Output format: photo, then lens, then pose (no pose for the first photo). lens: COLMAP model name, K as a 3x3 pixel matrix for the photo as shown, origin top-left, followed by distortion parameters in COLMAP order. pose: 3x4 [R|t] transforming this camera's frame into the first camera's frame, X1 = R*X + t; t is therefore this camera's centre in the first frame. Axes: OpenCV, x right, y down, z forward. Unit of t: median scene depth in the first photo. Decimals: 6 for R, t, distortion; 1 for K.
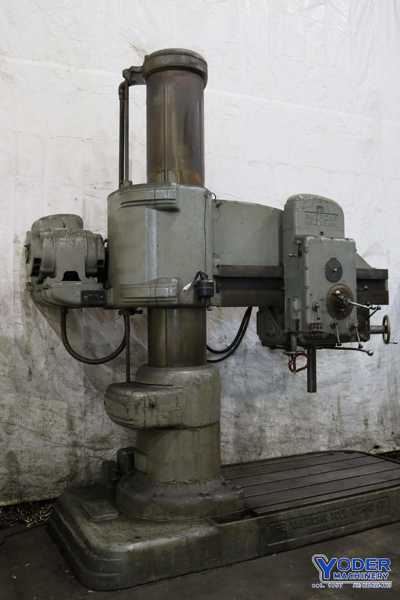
lens RADIAL K [[587.1, 0, 199.0], [0, 587.1, 287.8], [0, 0, 1]] dist [-0.139589, 0.116676]
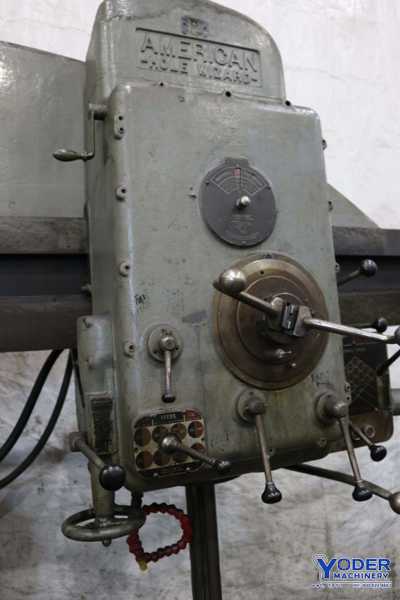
lens RADIAL K [[489.1, 0, 199.9], [0, 489.1, 293.6], [0, 0, 1]] dist [-0.161955, 0.129167]
pose [[0.995963, -0.060271, -0.066522, 0.218916], [0.056476, 0.996745, -0.057527, 0.021560], [0.069773, 0.053538, 0.996125, 0.757886]]
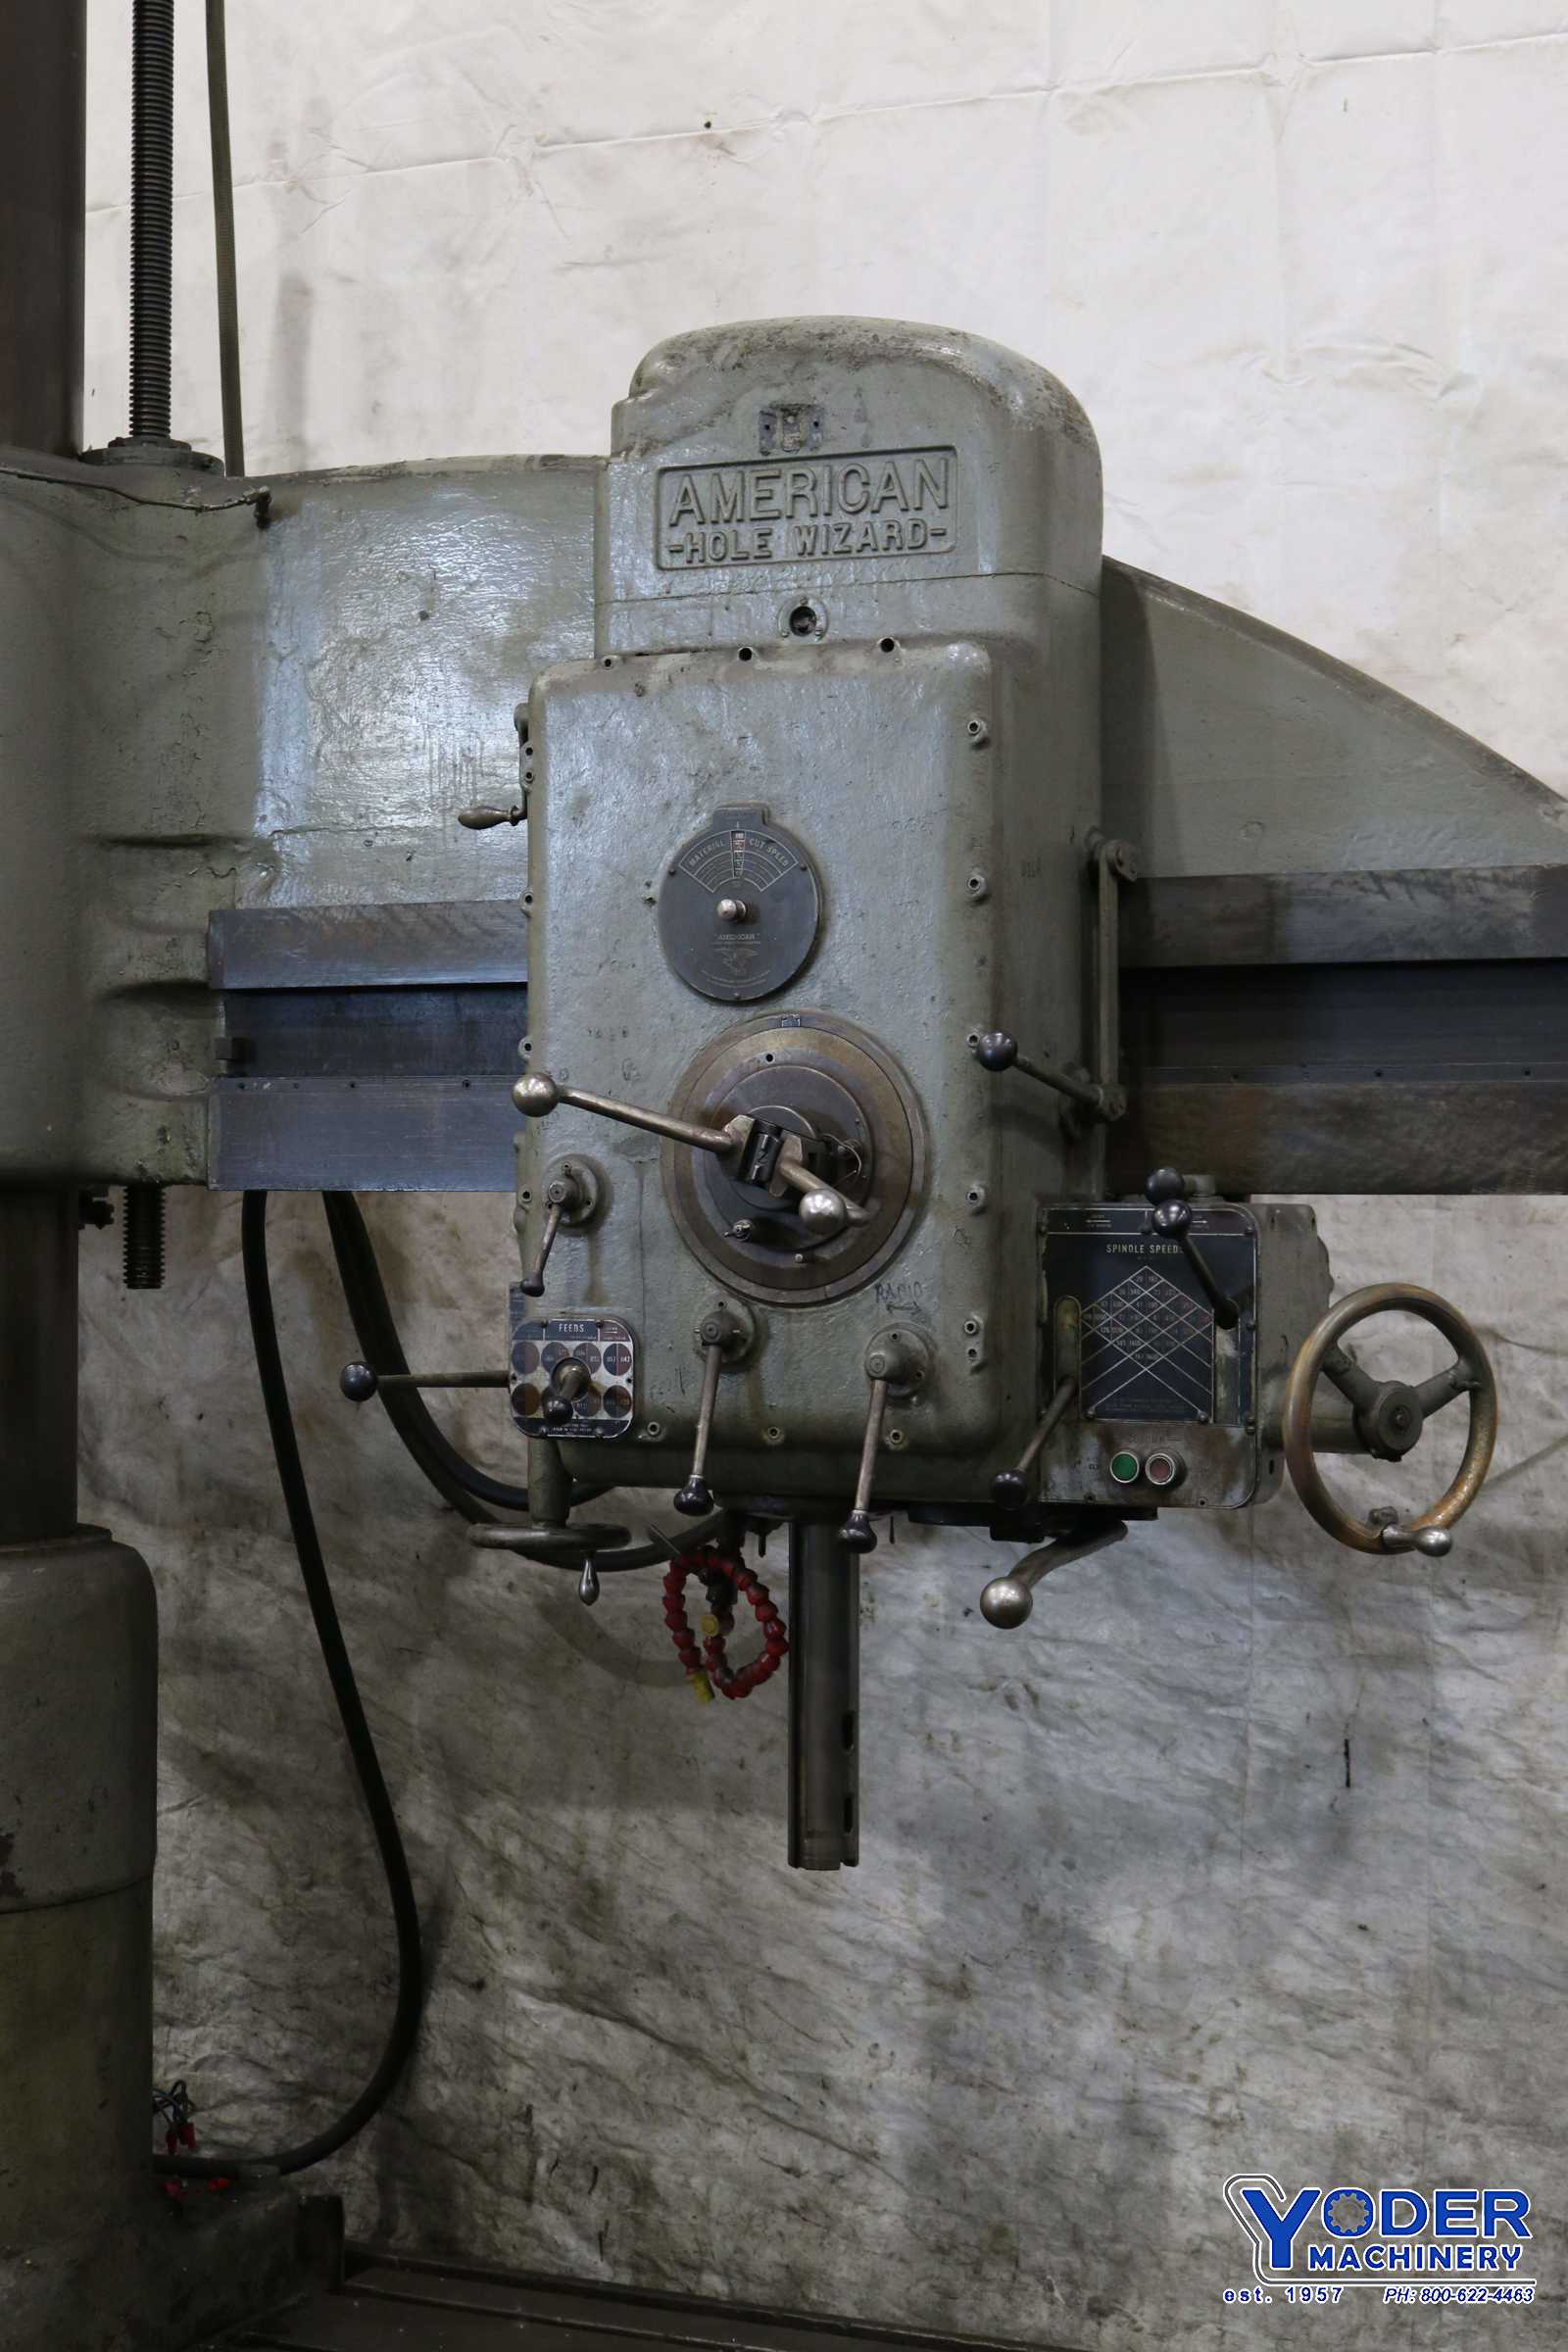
lens RADIAL K [[3744.5, 0, 787.9], [0, 3744.5, 1158.1], [0, 0, 1]] dist [-0.058571, 0.115919]
pose [[0.623461, 0.007014, -0.781823, 0.843505], [0.015238, 0.999661, 0.021119, 0.006104], [0.781706, -0.025080, 0.623143, 0.490155]]
